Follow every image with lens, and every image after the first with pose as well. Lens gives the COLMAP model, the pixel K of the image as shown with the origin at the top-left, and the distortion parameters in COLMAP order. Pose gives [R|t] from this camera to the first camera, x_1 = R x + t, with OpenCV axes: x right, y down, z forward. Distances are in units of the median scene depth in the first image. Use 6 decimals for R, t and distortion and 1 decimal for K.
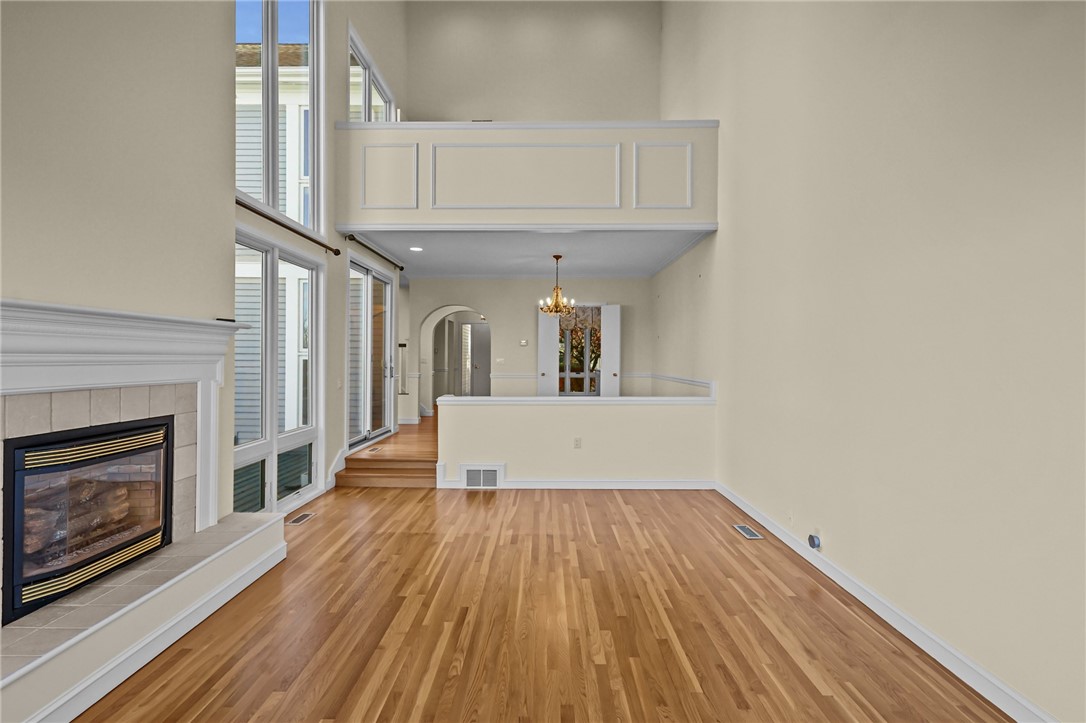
lens RADIAL K [[523.8, 0, 543.0], [0, 523.8, 361.5], [0, 0, 1]] dist [0.001970, -0.000825]
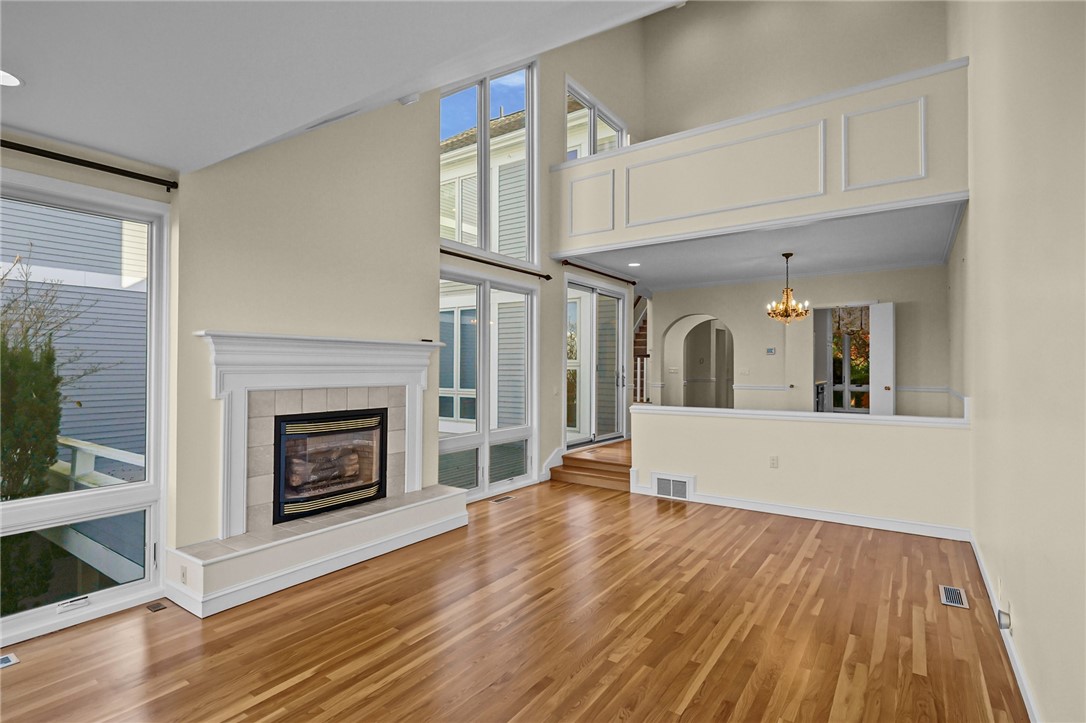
lens RADIAL K [[534.9, 0, 543.0], [0, 534.9, 361.5], [0, 0, 1]] dist [0.002365, -0.000967]
pose [[0.826171, -0.008428, -0.563356, 0.303402], [-0.002290, 0.999830, -0.018315, 0.000263], [0.563414, 0.016421, 0.826011, 0.016103]]
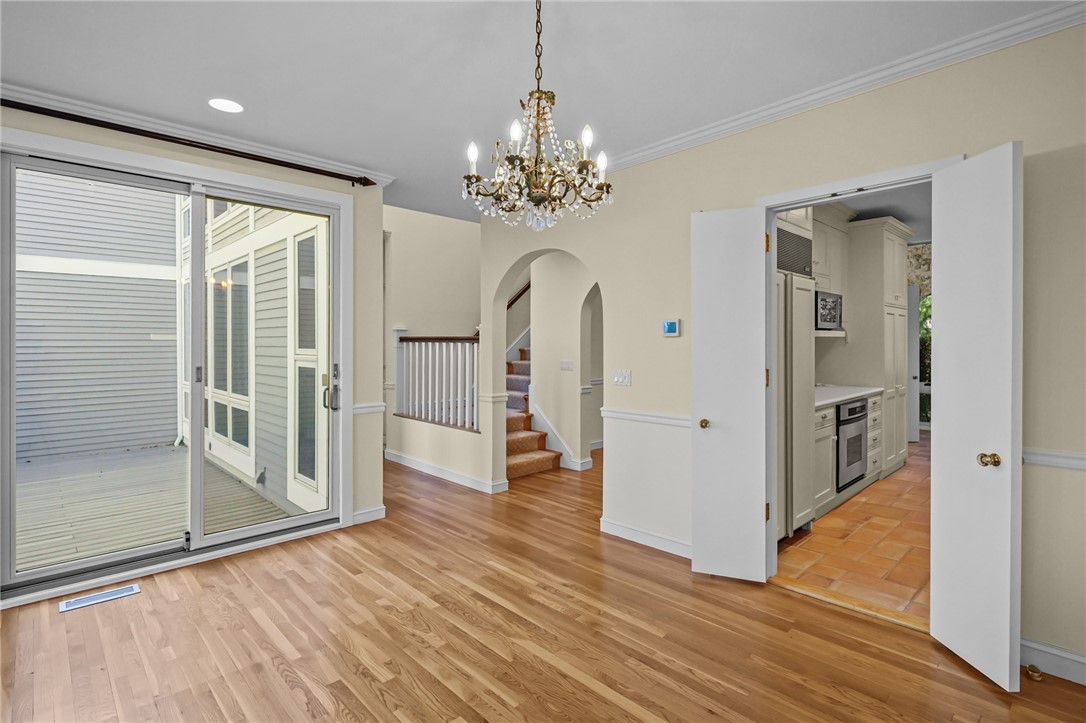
lens RADIAL K [[523.7, 0, 546.6], [0, 523.7, 351.3], [0, 0, 1]] dist [-0.002132, -0.000422]
pose [[0.699931, 0.003502, -0.714202, 0.303415], [-0.003589, 0.999993, 0.001385, -0.038366], [0.714201, 0.001594, 0.699939, 1.299288]]
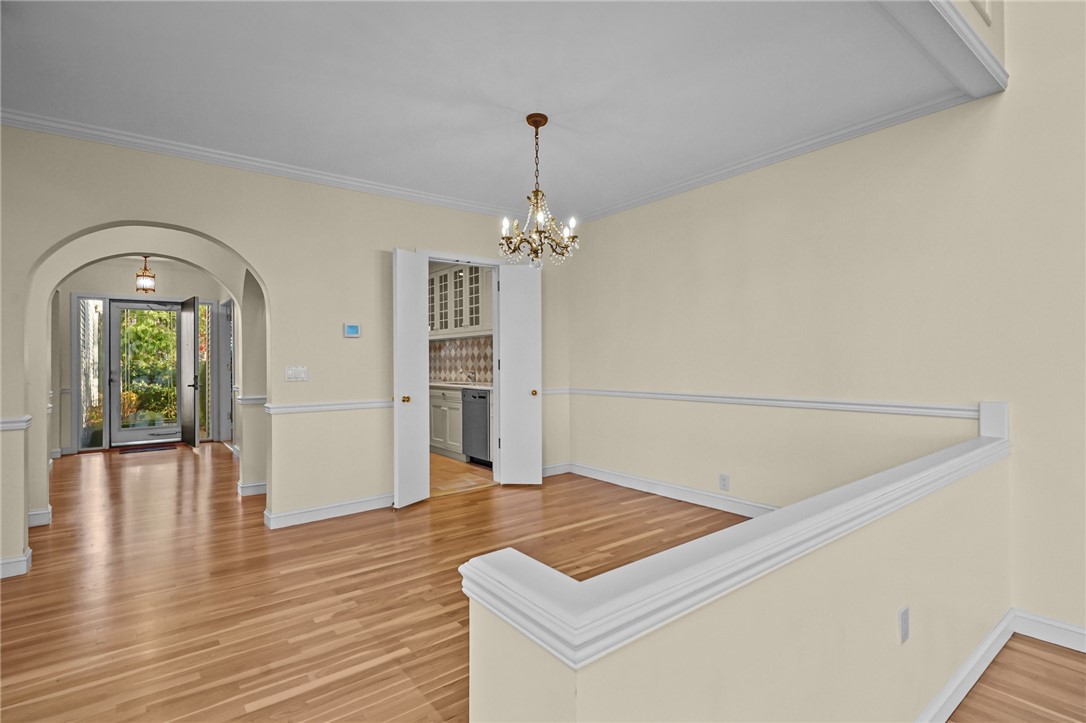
lens RADIAL K [[523.8, 0, 543.0], [0, 523.8, 361.5], [0, 0, 1]] dist [0.001970, -0.000825]
pose [[0.790330, -0.011231, 0.612578, -0.345366], [0.011563, 0.999927, 0.003415, -0.017124], [-0.612572, 0.004384, 0.790402, 1.038461]]
